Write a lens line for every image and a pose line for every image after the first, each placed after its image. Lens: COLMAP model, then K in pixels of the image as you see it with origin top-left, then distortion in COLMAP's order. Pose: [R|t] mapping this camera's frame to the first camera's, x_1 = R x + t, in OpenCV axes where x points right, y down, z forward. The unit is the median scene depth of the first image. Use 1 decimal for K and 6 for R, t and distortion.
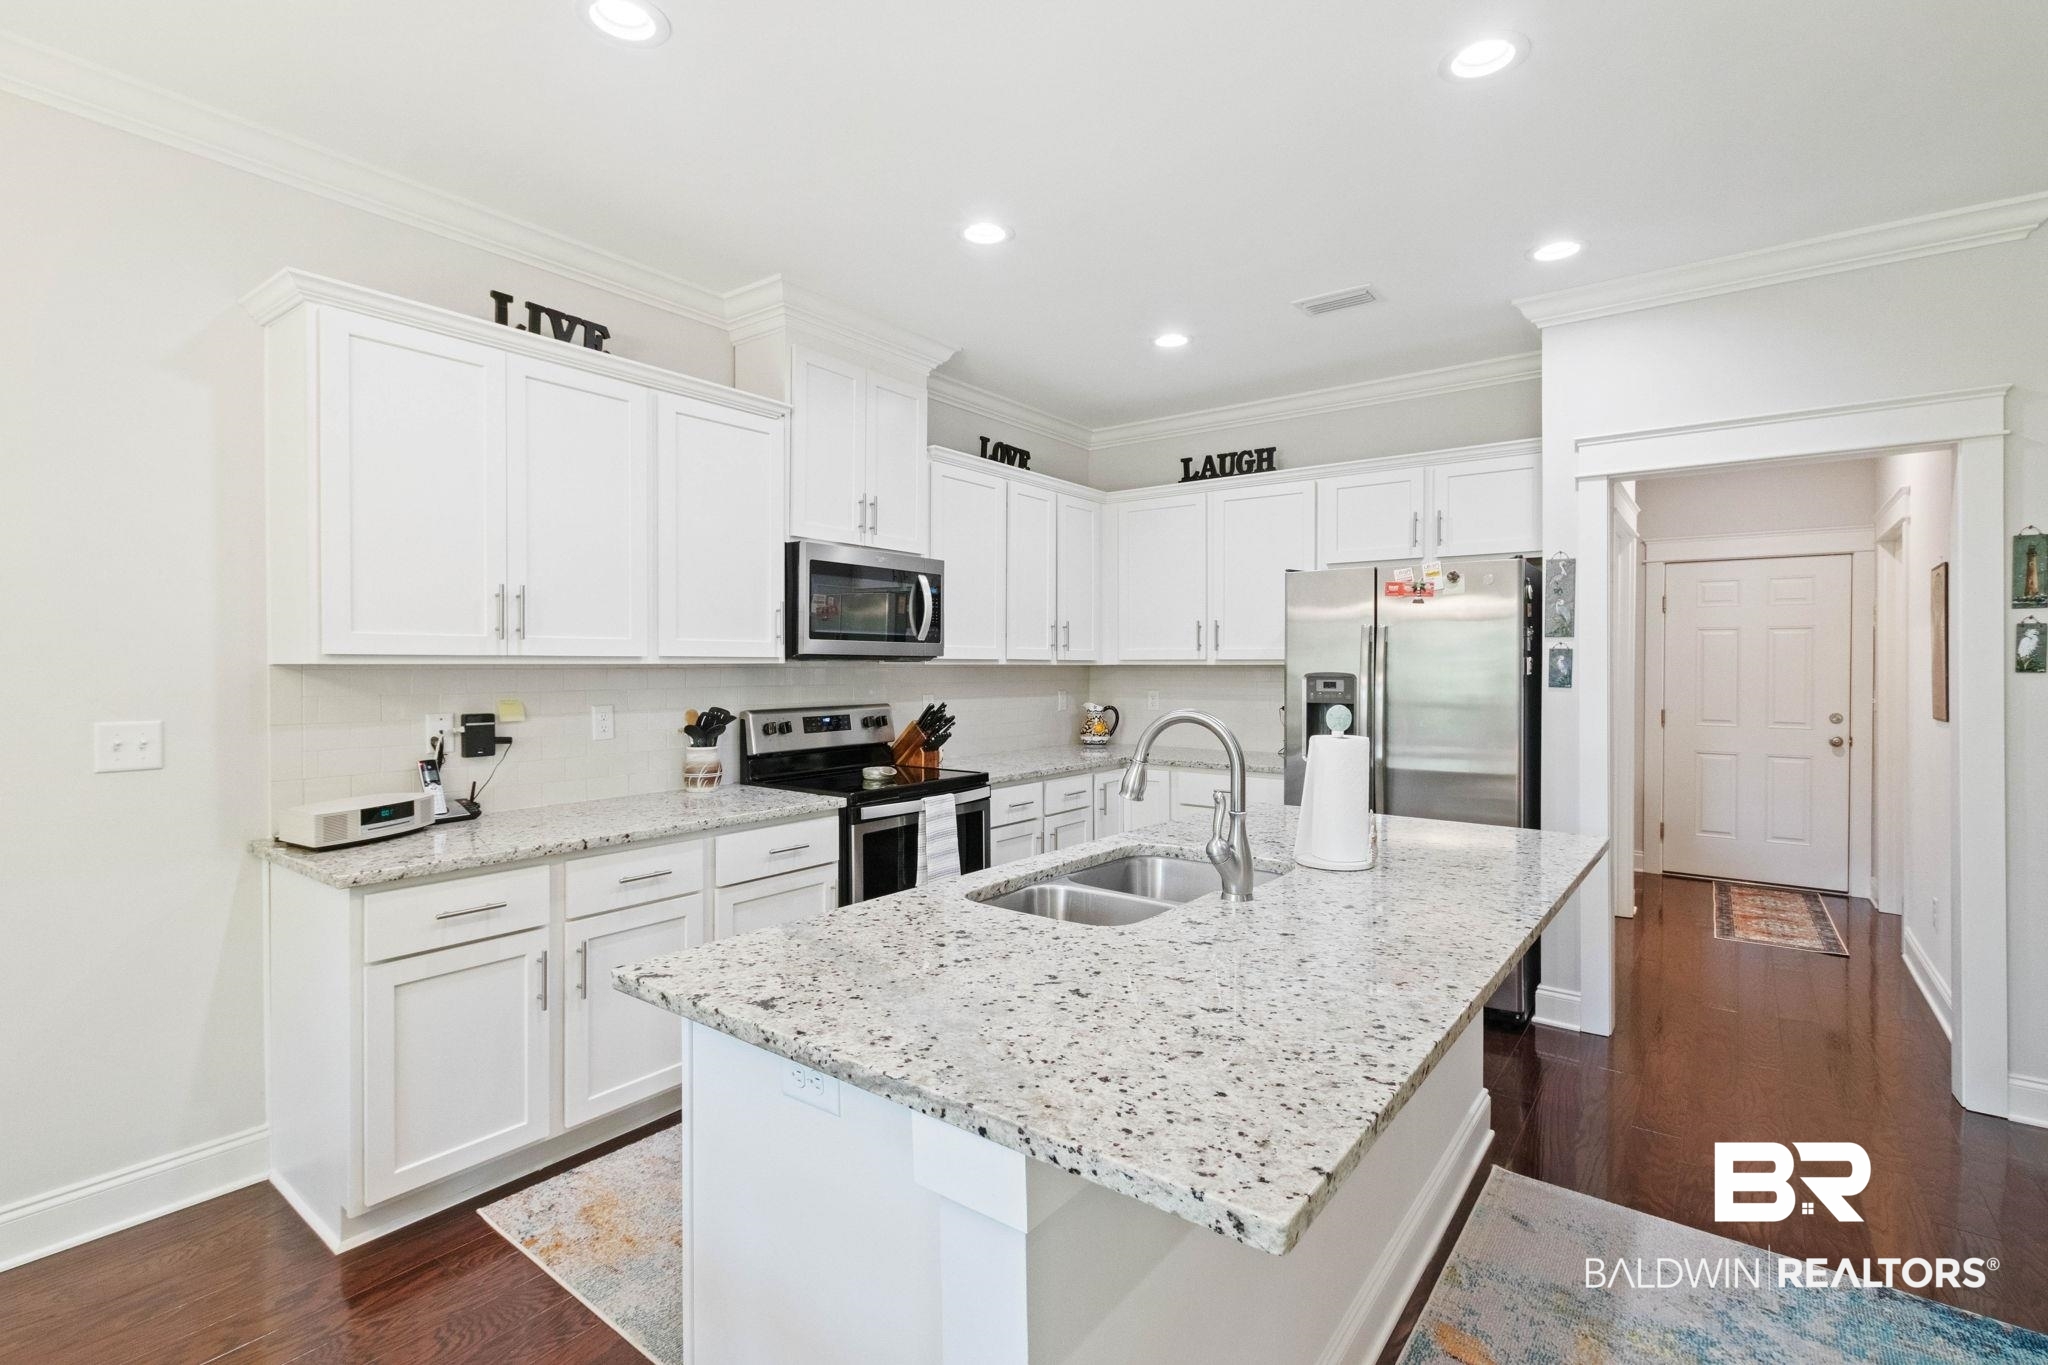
lens RADIAL K [[946.7, 0, 1035.1], [0, 946.7, 677.2], [0, 0, 1]] dist [0.004538, 0.000633]
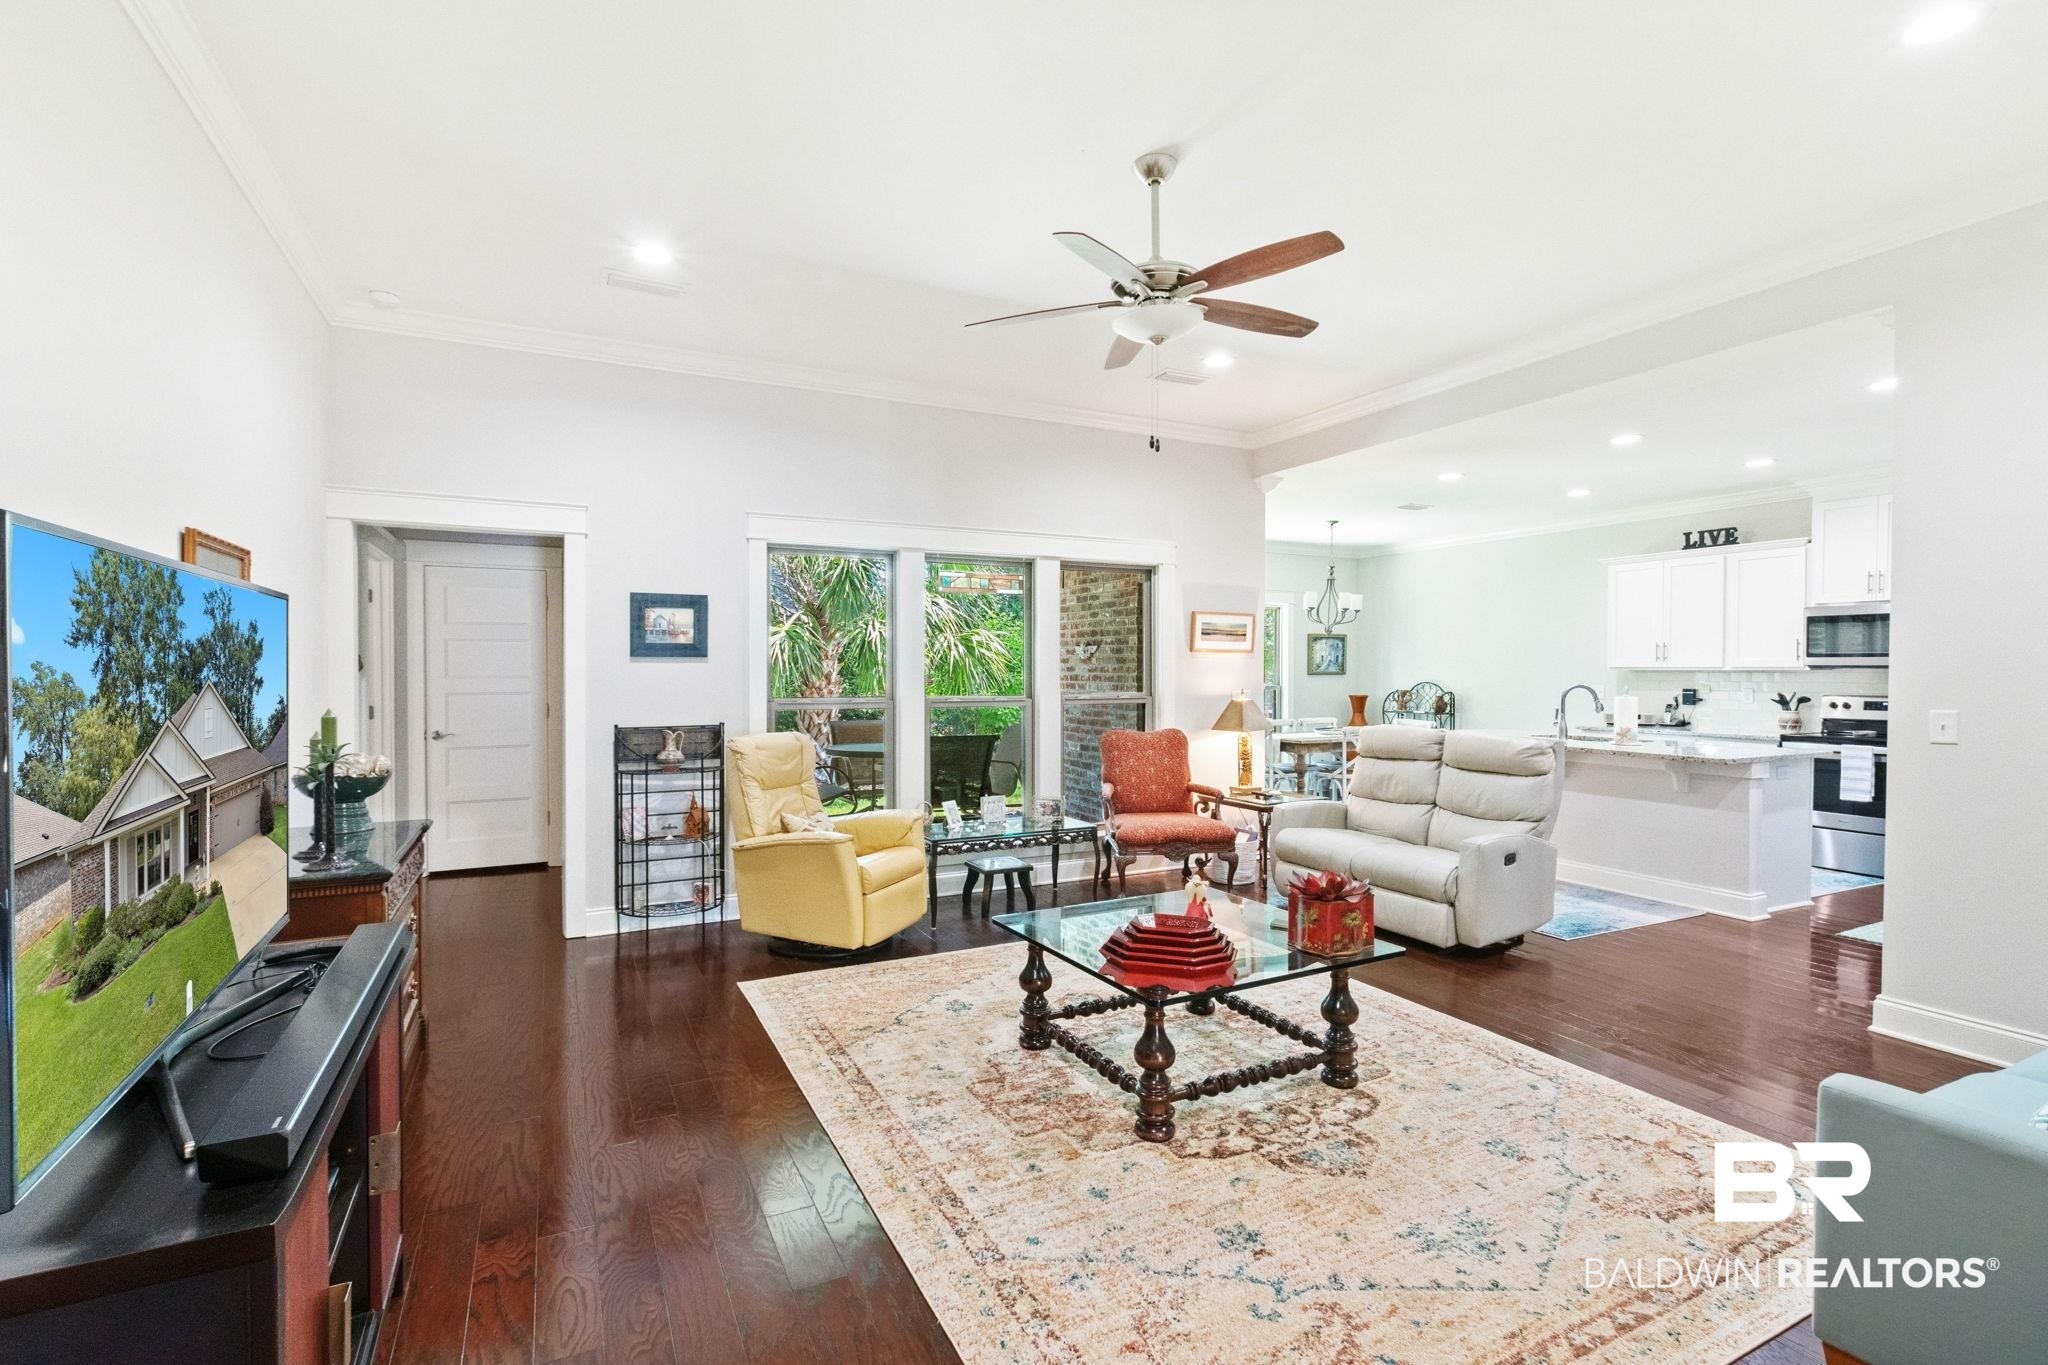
lens RADIAL K [[948.4, 0, 1044.6], [0, 948.4, 680.5], [0, 0, 1]] dist [0.020008, 0.000721]
pose [[-0.429674, 0.006826, -0.902958, 2.176329], [-0.018073, 0.999706, 0.016158, 0.003468], [0.902803, 0.023262, -0.429424, 0.426424]]
